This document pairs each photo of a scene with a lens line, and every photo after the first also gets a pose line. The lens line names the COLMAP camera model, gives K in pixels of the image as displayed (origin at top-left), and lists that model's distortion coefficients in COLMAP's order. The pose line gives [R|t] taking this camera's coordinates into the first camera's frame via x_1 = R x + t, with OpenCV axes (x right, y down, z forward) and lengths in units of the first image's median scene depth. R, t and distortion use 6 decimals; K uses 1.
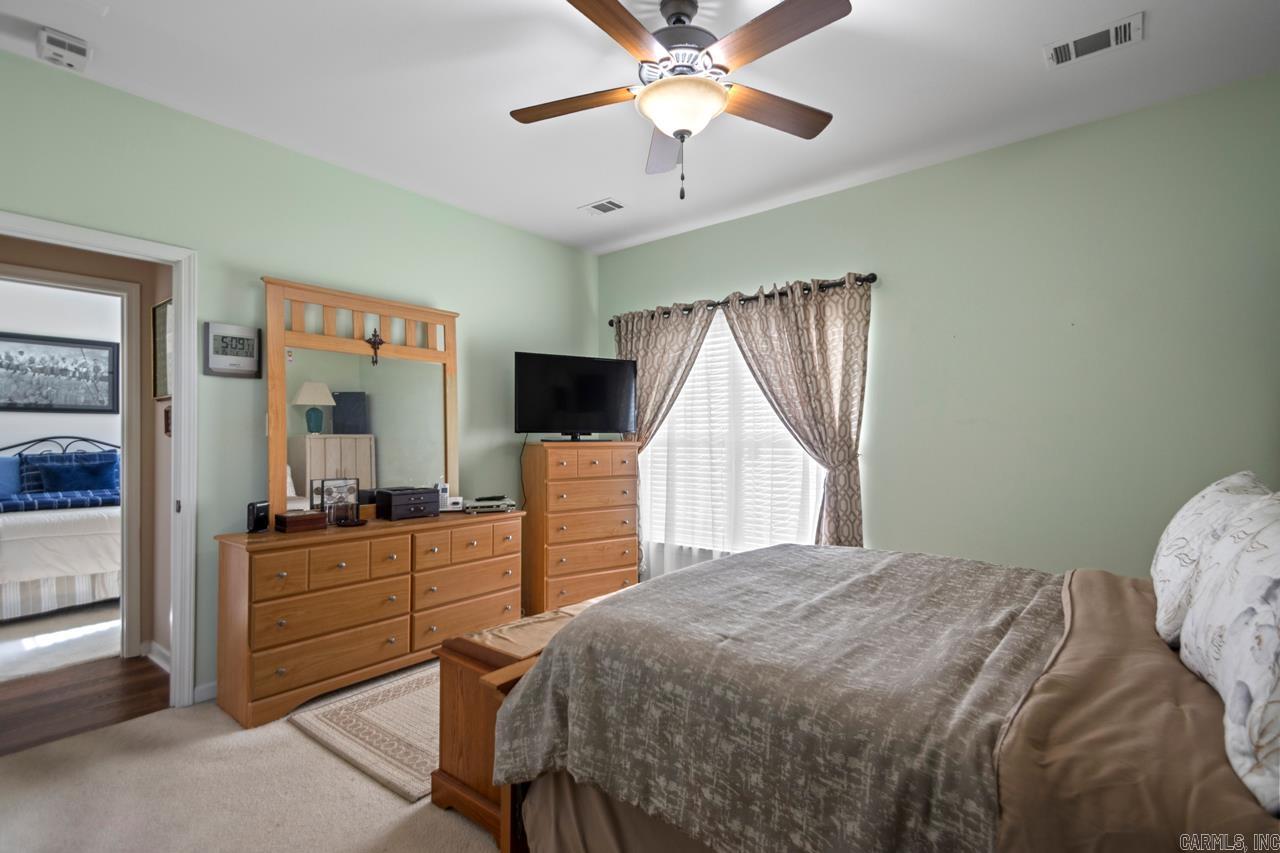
lens RADIAL K [[594.7, 0, 641.5], [0, 594.7, 432.3], [0, 0, 1]] dist [0.036913, -0.018838]
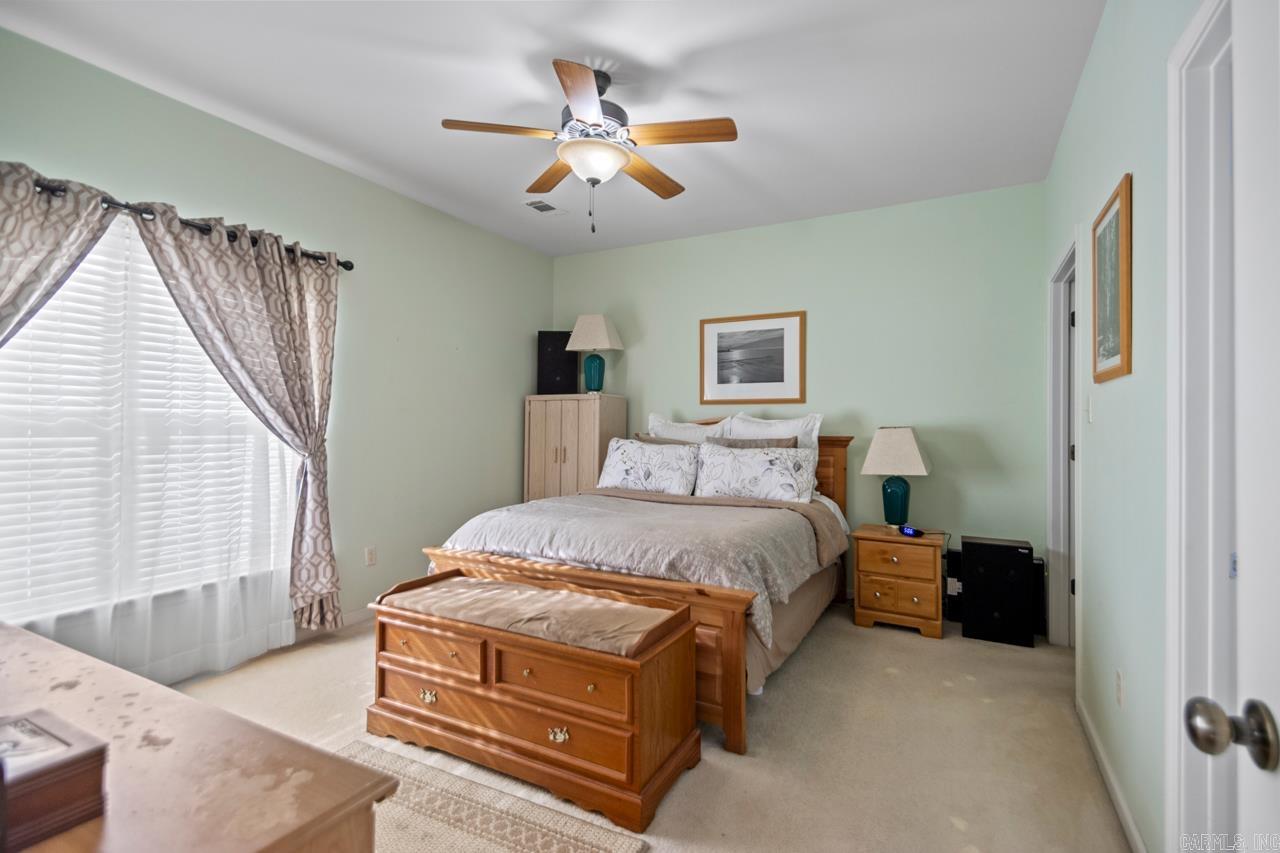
lens RADIAL K [[594.7, 0, 642.8], [0, 594.7, 423.9], [0, 0, 1]] dist [0.036913, -0.018838]
pose [[-0.192619, 0.002250, 0.981271, -0.640966], [-0.015208, 0.999870, -0.005278, 0.008319], [-0.981156, -0.015940, -0.192560, 0.629409]]
